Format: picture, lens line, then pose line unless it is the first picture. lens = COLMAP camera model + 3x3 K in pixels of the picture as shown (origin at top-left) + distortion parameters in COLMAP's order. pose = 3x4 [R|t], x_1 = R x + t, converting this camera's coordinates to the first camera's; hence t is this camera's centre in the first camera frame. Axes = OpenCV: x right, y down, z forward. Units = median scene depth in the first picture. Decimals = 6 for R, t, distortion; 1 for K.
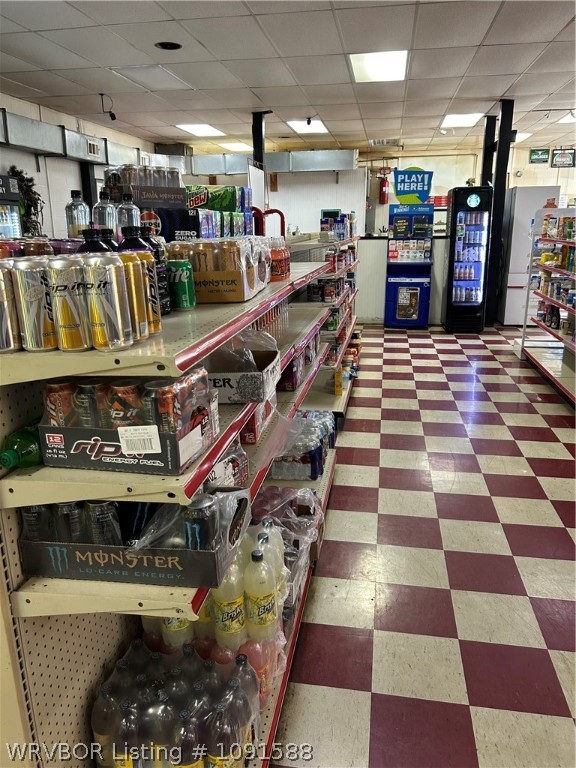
lens RADIAL K [[578.1, 0, 288.0], [0, 578.1, 384.0], [0, 0, 1]] dist [0.006721, 0.002999]
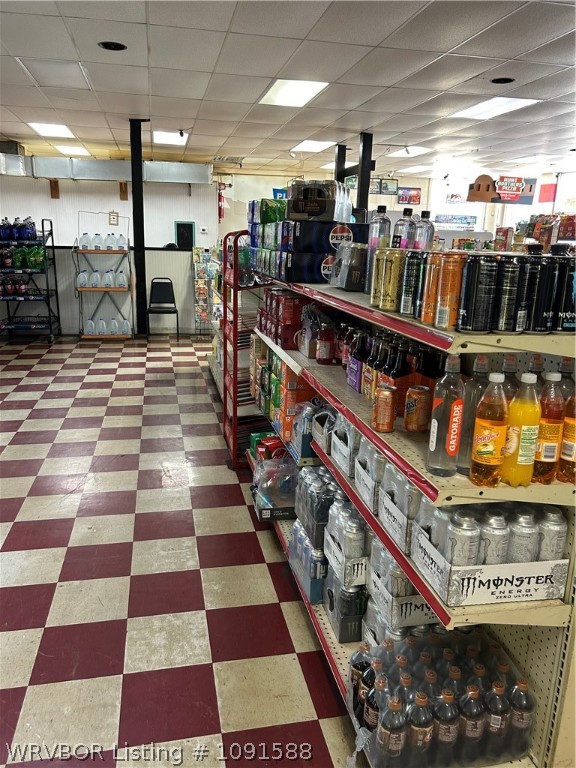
lens RADIAL K [[588.2, 0, 288.0], [0, 588.2, 384.0], [0, 0, 1]] dist [0.006772, -0.001607]
pose [[0.927440, -0.058442, 0.369378, -0.204379], [0.067924, 0.997610, -0.012705, 0.000491], [-0.367752, 0.036873, 0.929192, 0.009743]]
